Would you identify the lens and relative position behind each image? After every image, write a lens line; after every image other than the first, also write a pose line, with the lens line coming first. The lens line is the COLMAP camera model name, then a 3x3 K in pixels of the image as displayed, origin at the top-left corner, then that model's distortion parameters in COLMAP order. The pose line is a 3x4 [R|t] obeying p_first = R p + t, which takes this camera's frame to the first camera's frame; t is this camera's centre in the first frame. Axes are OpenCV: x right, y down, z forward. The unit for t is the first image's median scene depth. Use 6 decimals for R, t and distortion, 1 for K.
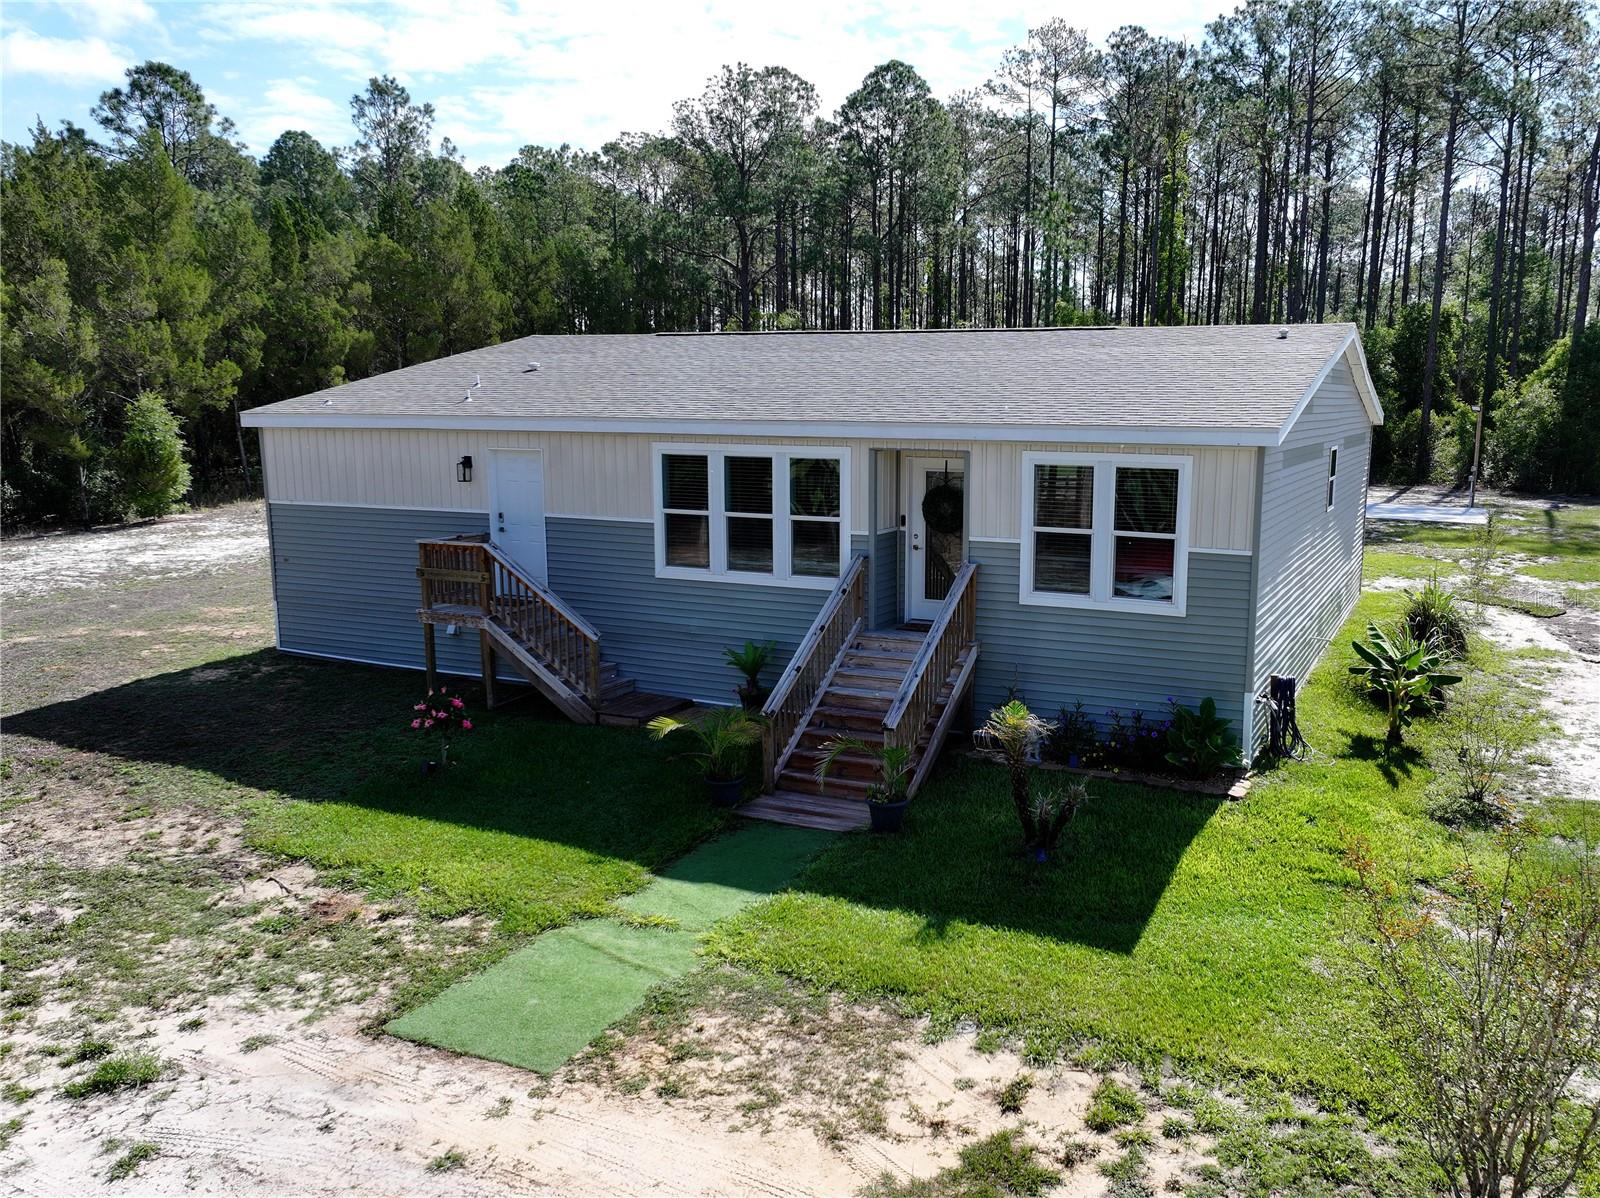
lens RADIAL K [[1133.8, 0, 919.4], [0, 1133.8, 594.5], [0, 0, 1]] dist [0.008962, 0.007176]
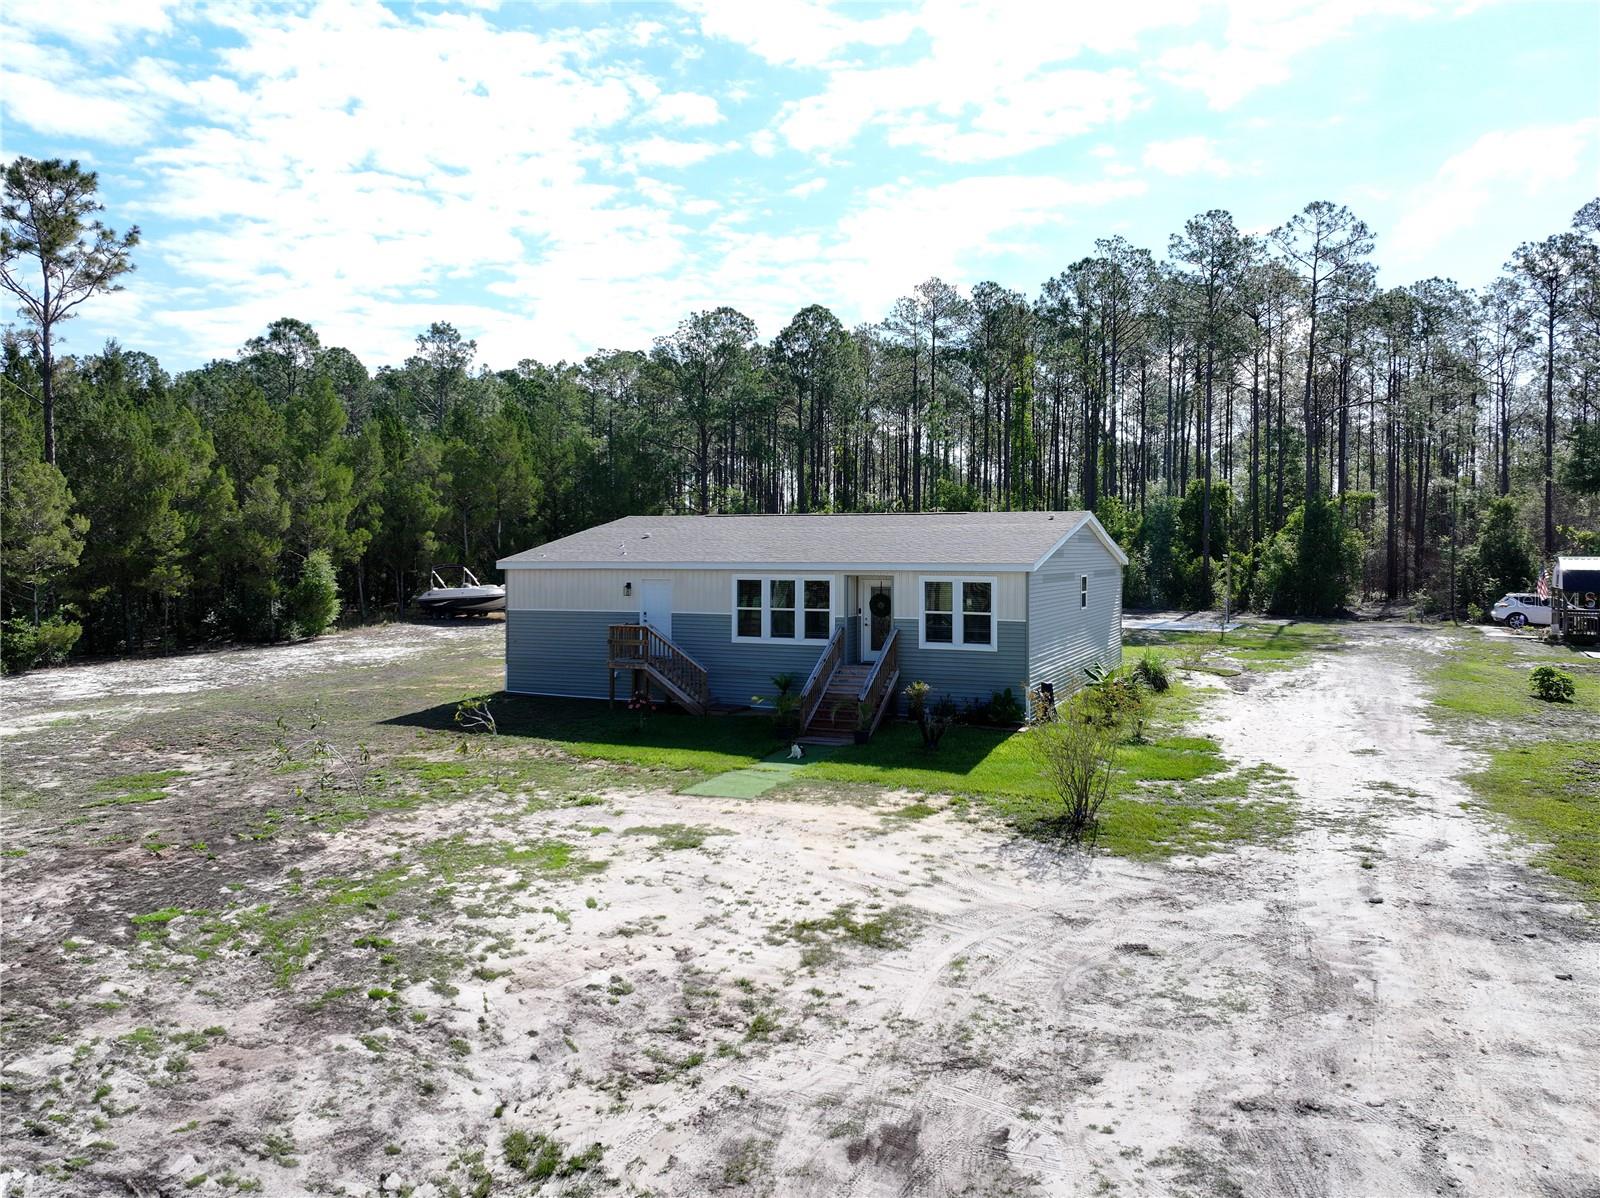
lens RADIAL K [[1118.5, 0, 800.0], [0, 1118.5, 599.0], [0, 0, 1]] dist [-0.002459, 0.019107]
pose [[0.999931, -0.006311, -0.009879, -0.042073], [0.005004, 0.991878, -0.127095, 0.068659], [0.010601, 0.127037, 0.991841, -0.404256]]
